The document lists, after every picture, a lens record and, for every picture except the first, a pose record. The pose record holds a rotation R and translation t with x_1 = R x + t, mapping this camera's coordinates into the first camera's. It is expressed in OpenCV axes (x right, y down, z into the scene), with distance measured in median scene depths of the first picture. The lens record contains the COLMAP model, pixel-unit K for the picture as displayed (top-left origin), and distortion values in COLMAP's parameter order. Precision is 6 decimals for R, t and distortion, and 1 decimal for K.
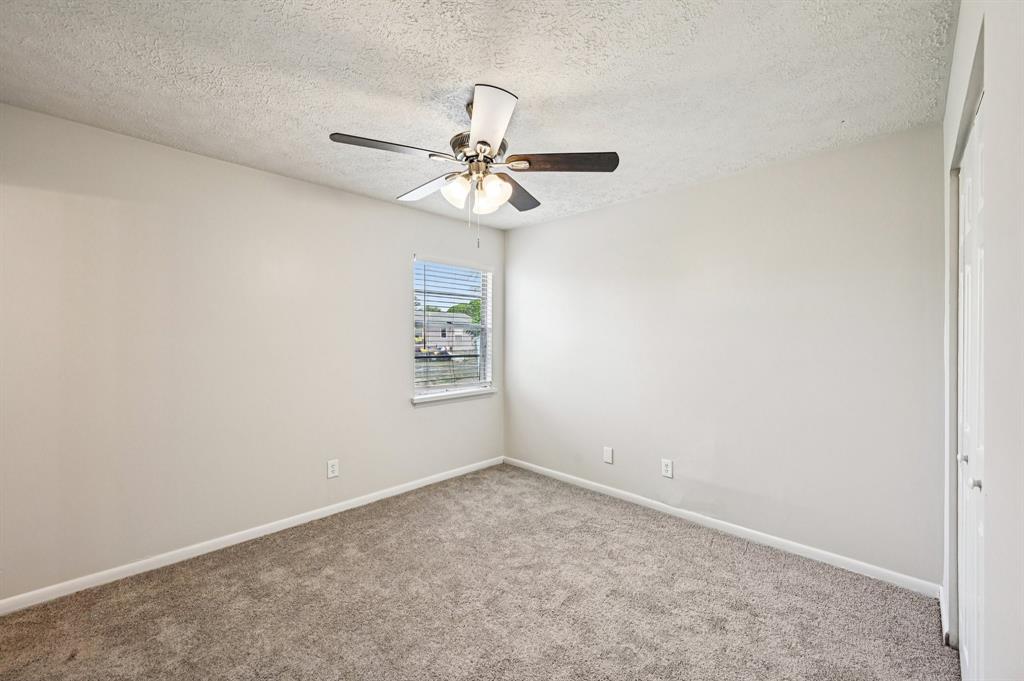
lens RADIAL K [[407.6, 0, 508.9], [0, 407.6, 338.9], [0, 0, 1]] dist [-0.001461, 0.001082]
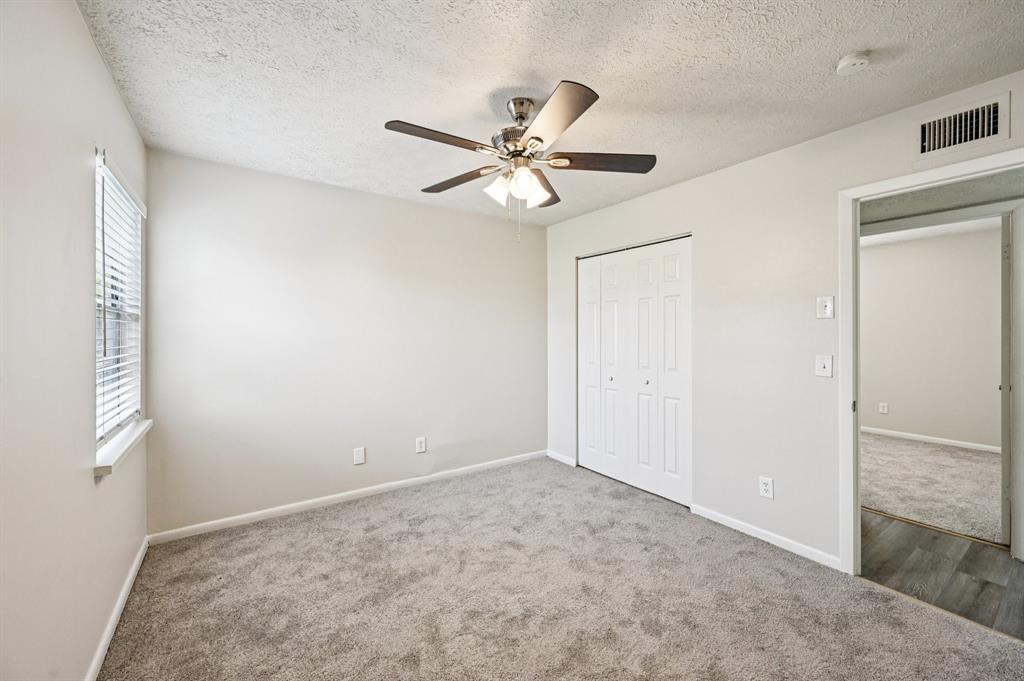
lens RADIAL K [[407.6, 0, 516.1], [0, 407.6, 334.5], [0, 0, 1]] dist [-0.001461, 0.001082]
pose [[0.176033, -0.013271, 0.984295, -0.690181], [0.001380, 0.999911, 0.013235, -0.010440], [-0.984383, -0.000972, 0.176036, 0.527277]]
